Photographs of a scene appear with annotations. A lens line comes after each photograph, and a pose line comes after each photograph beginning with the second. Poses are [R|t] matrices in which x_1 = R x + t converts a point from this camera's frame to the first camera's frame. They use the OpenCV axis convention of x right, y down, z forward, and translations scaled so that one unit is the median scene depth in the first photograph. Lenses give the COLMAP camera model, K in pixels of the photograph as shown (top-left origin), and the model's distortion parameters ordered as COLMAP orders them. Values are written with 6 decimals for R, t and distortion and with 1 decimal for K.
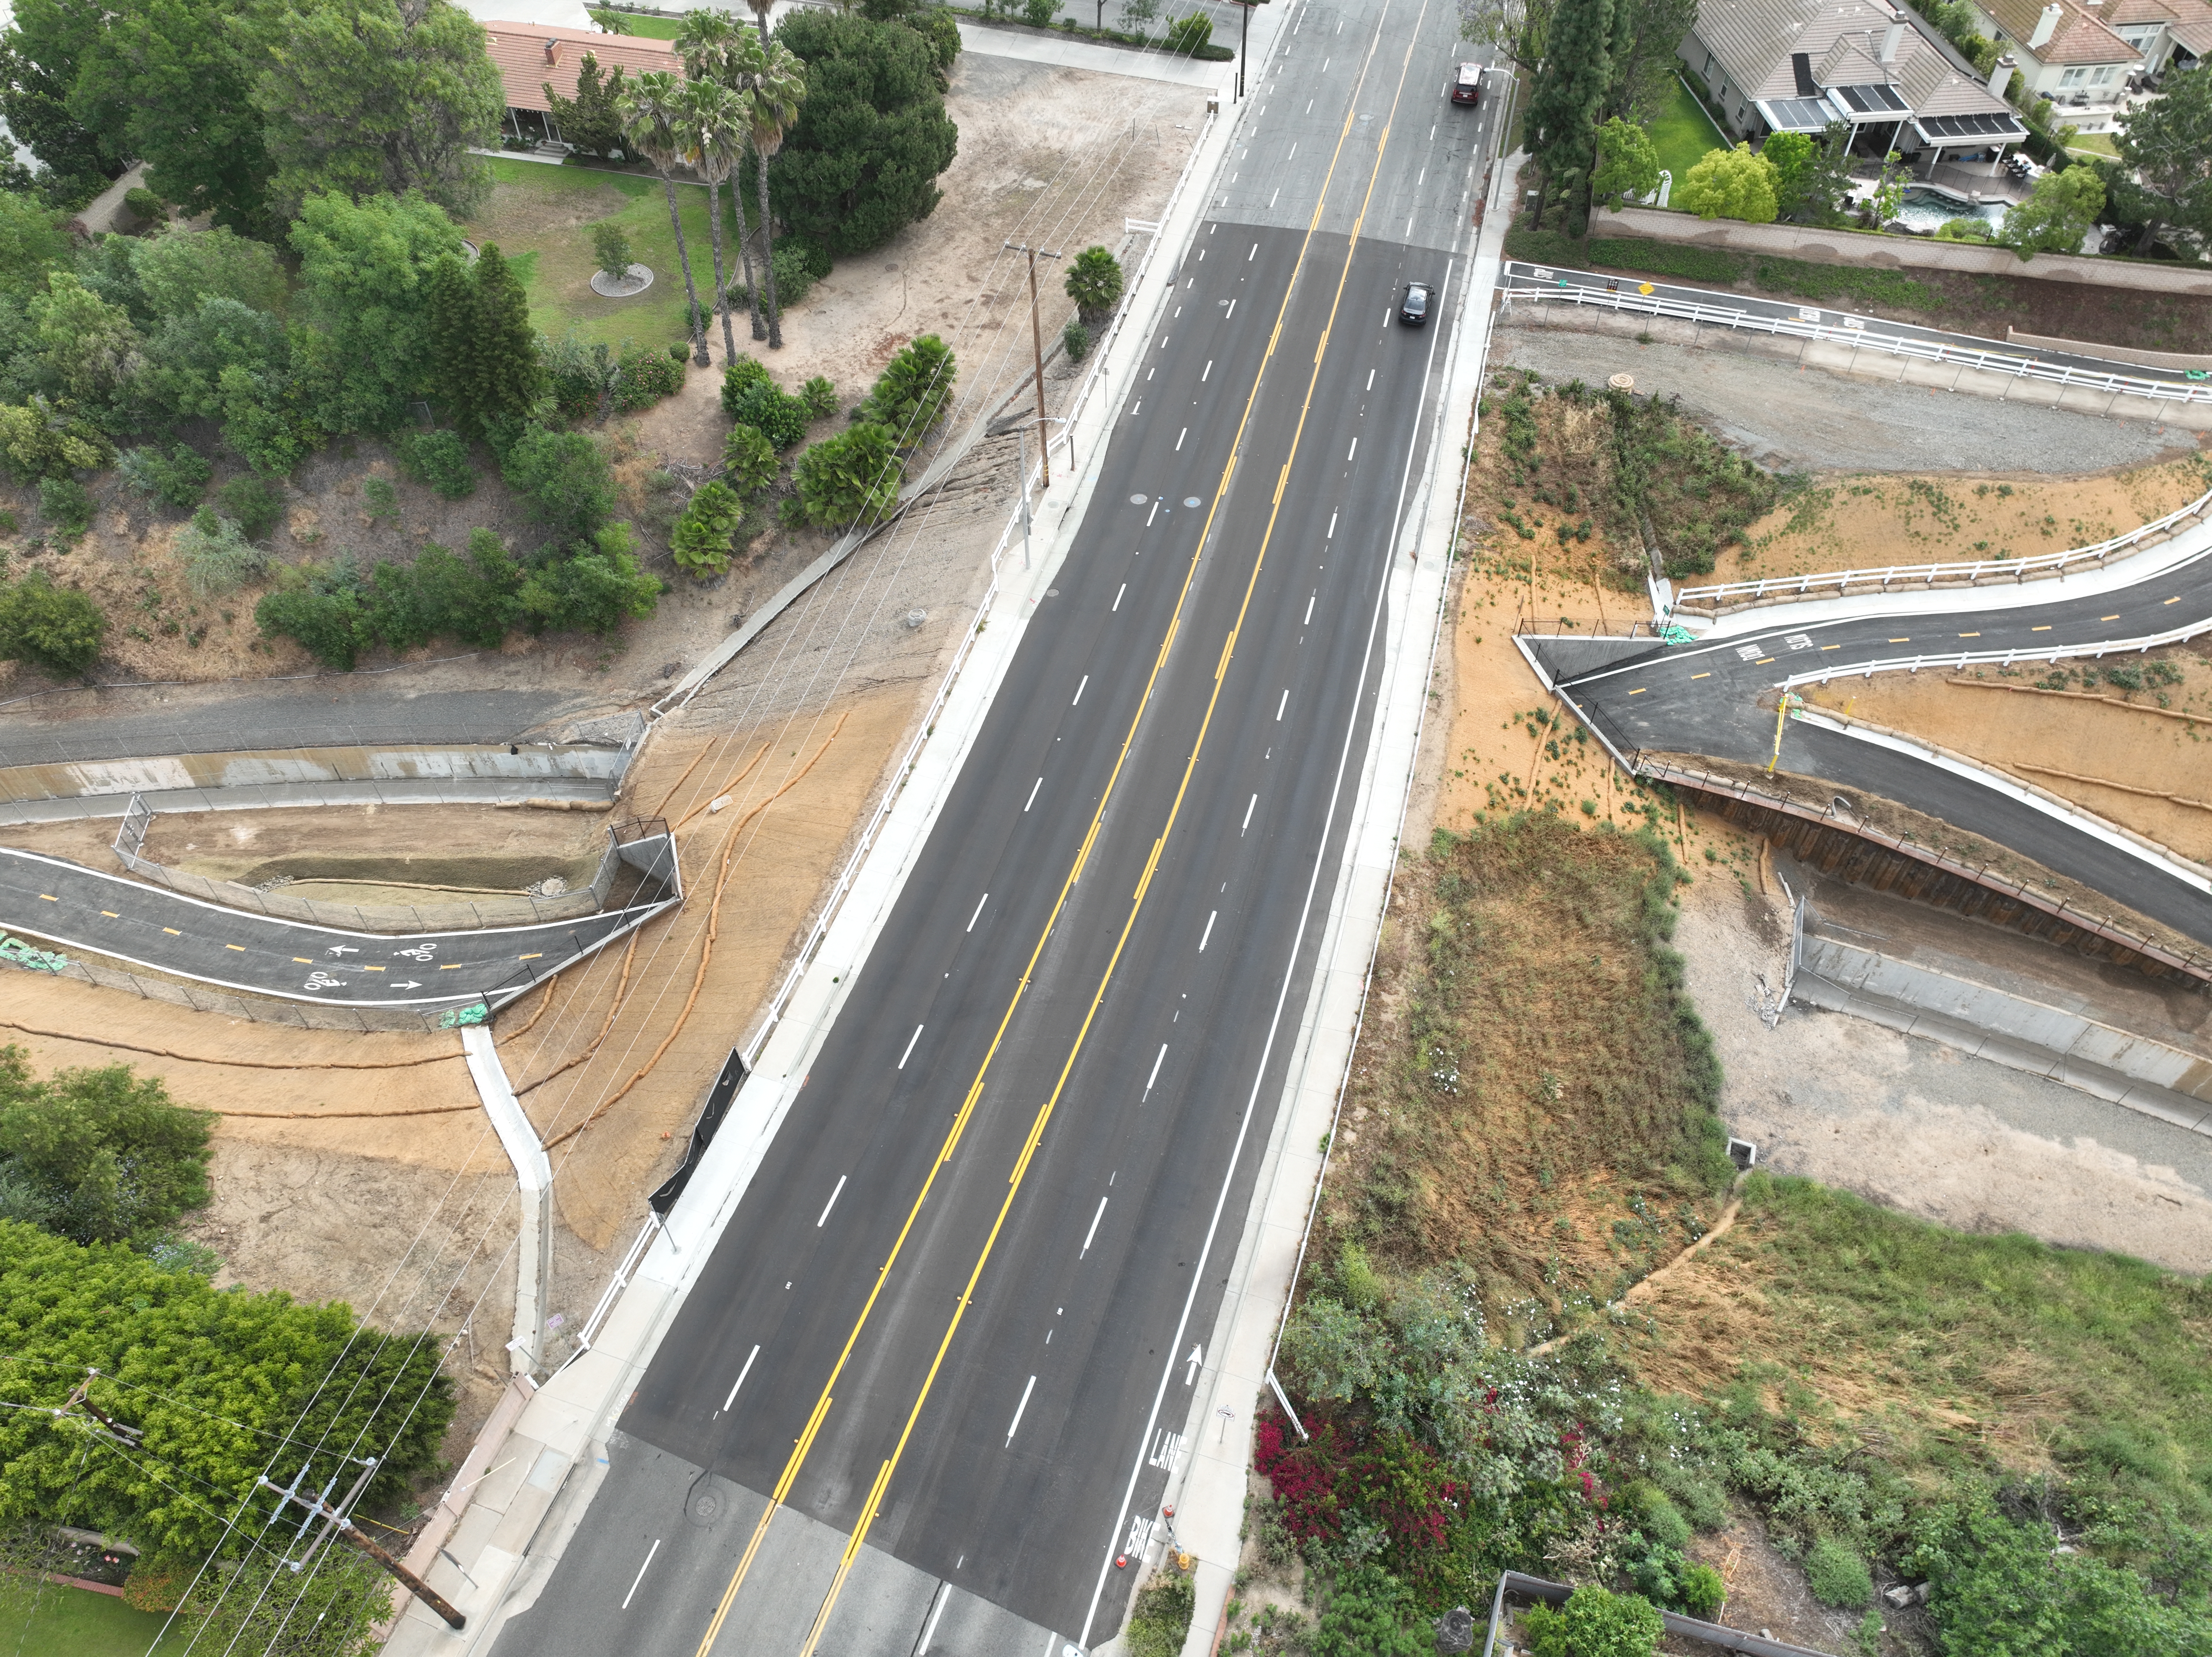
lens RADIAL K [[1552.1, 0, 1104.0], [0, 1552.1, 819.2], [0, 0, 1]] dist [-0.001548, 0.013623]
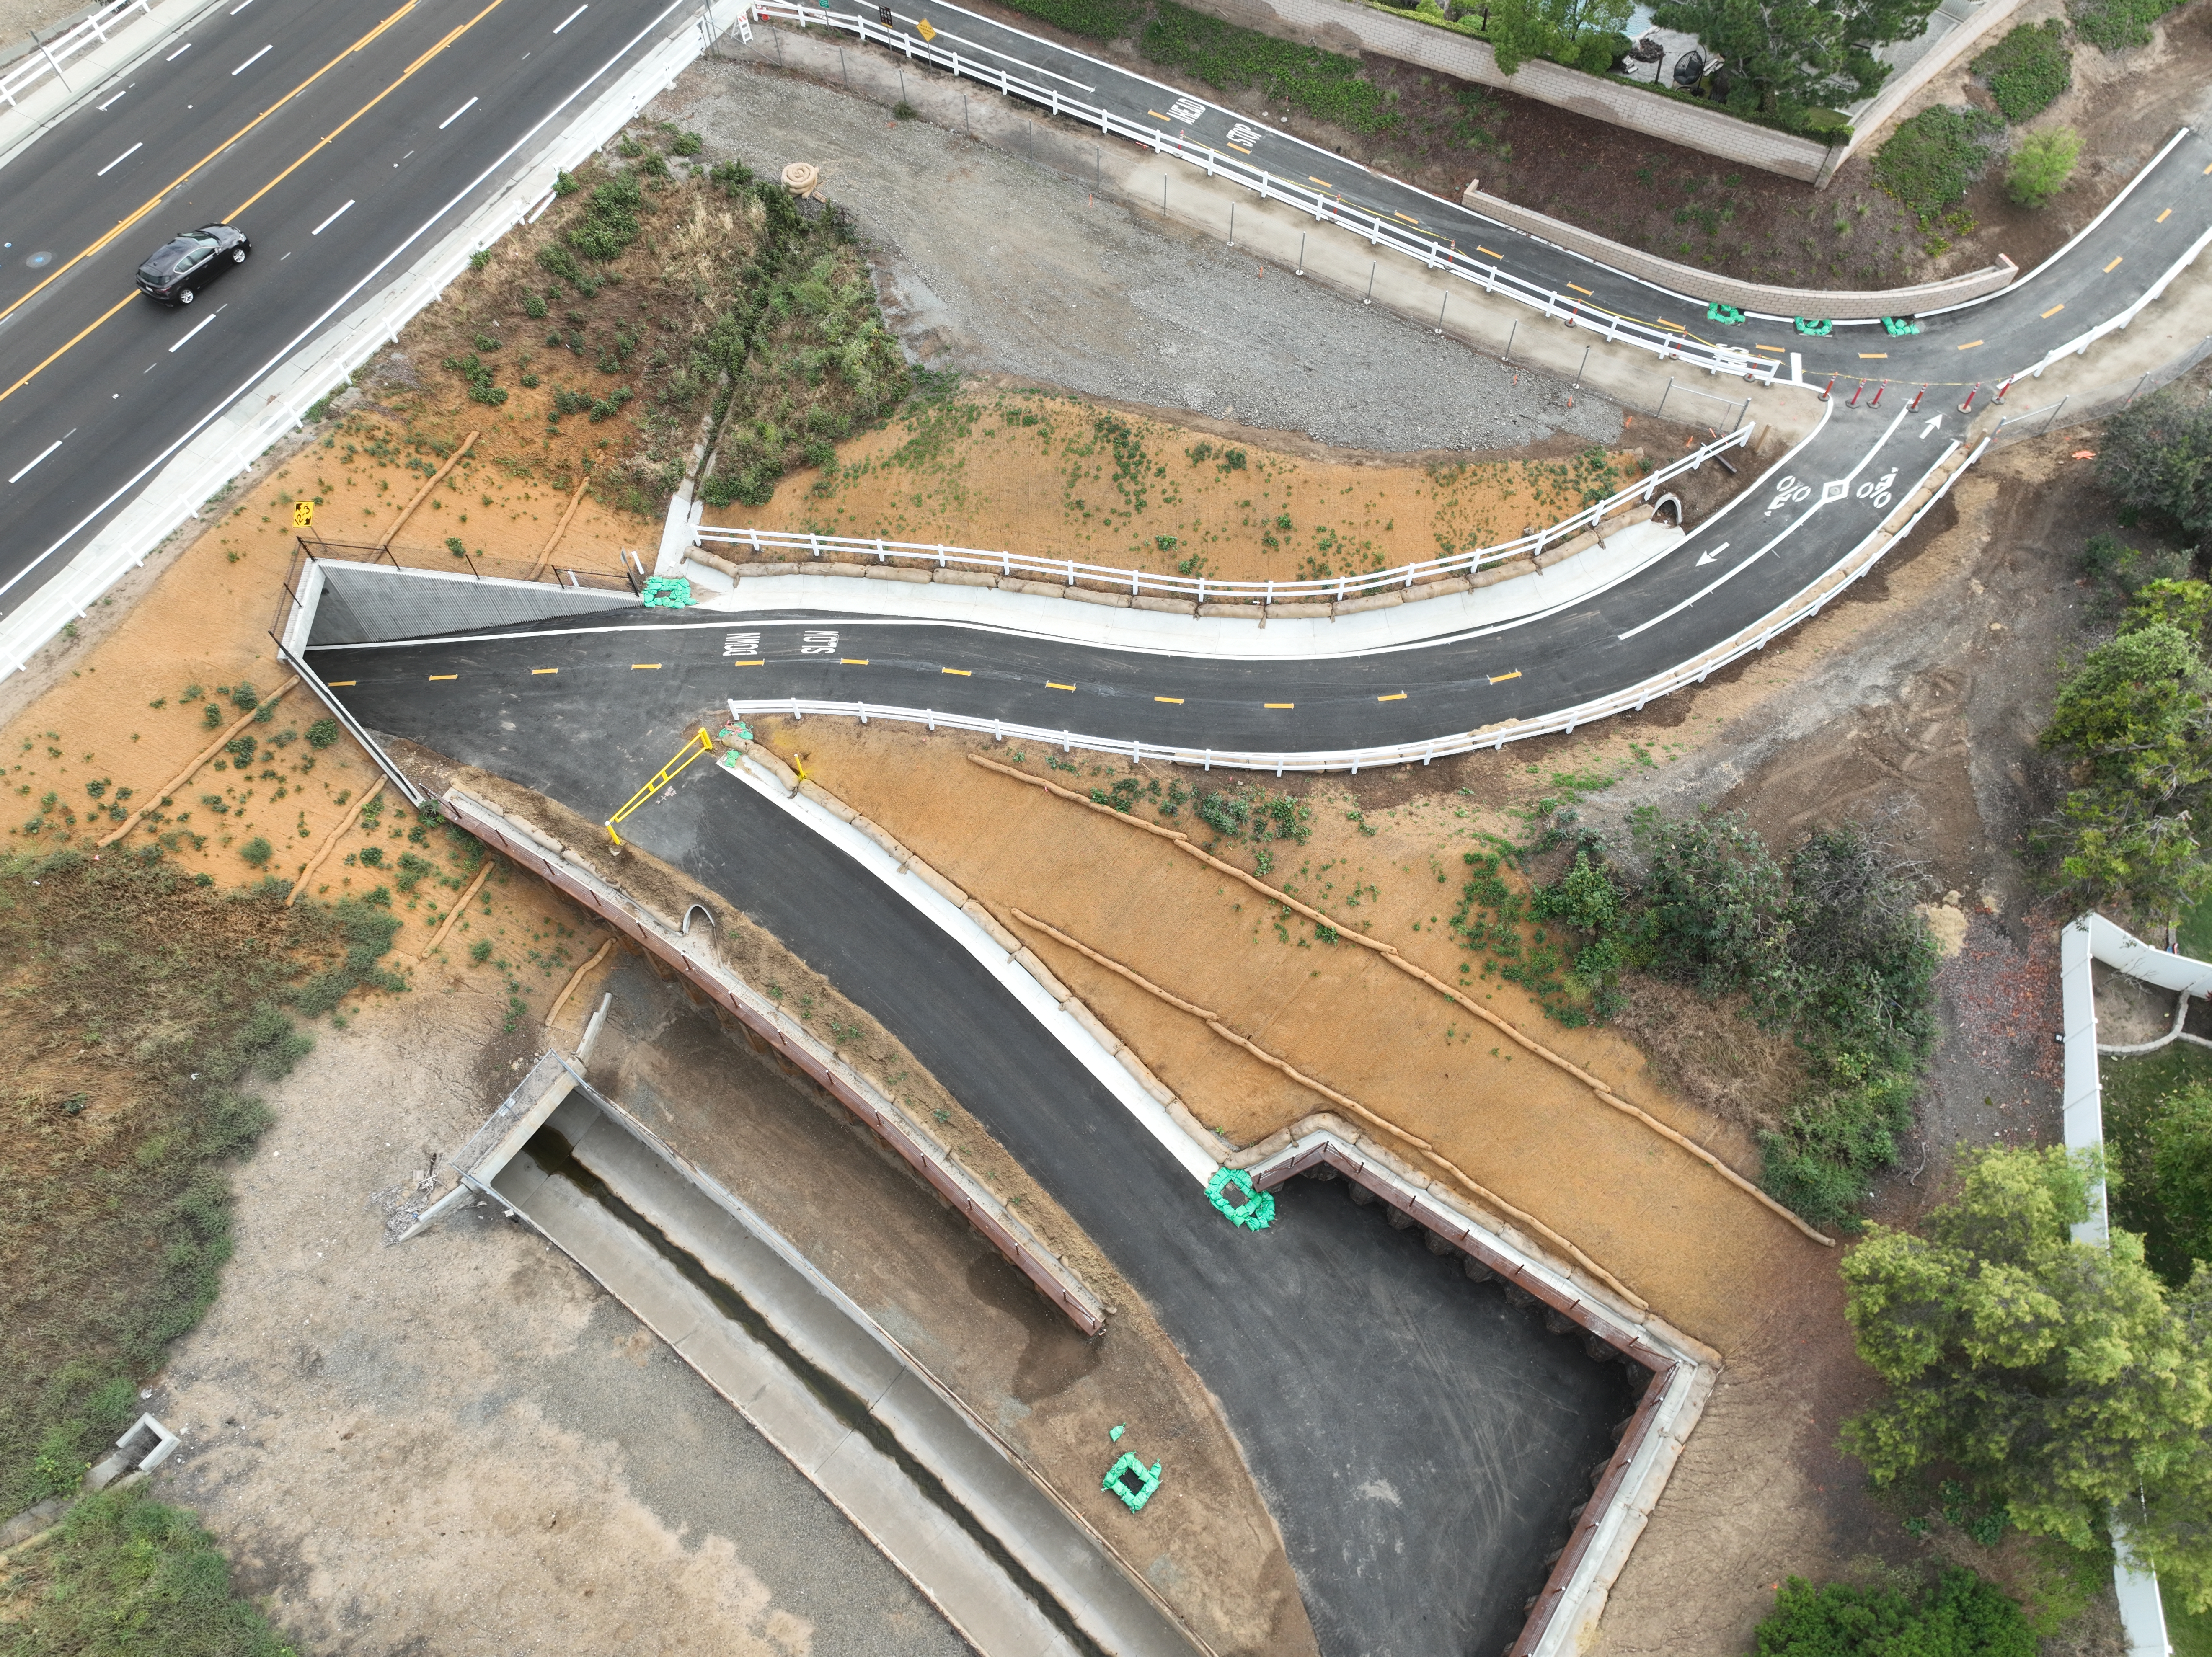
lens RADIAL K [[1552.1, 0, 1104.0], [0, 1552.1, 819.2], [0, 0, 1]] dist [-0.001548, 0.013623]
pose [[0.968697, 0.211897, -0.129325, 0.663696], [-0.183373, 0.961942, 0.202588, -0.196724], [0.167331, -0.172532, 0.970687, 0.379234]]
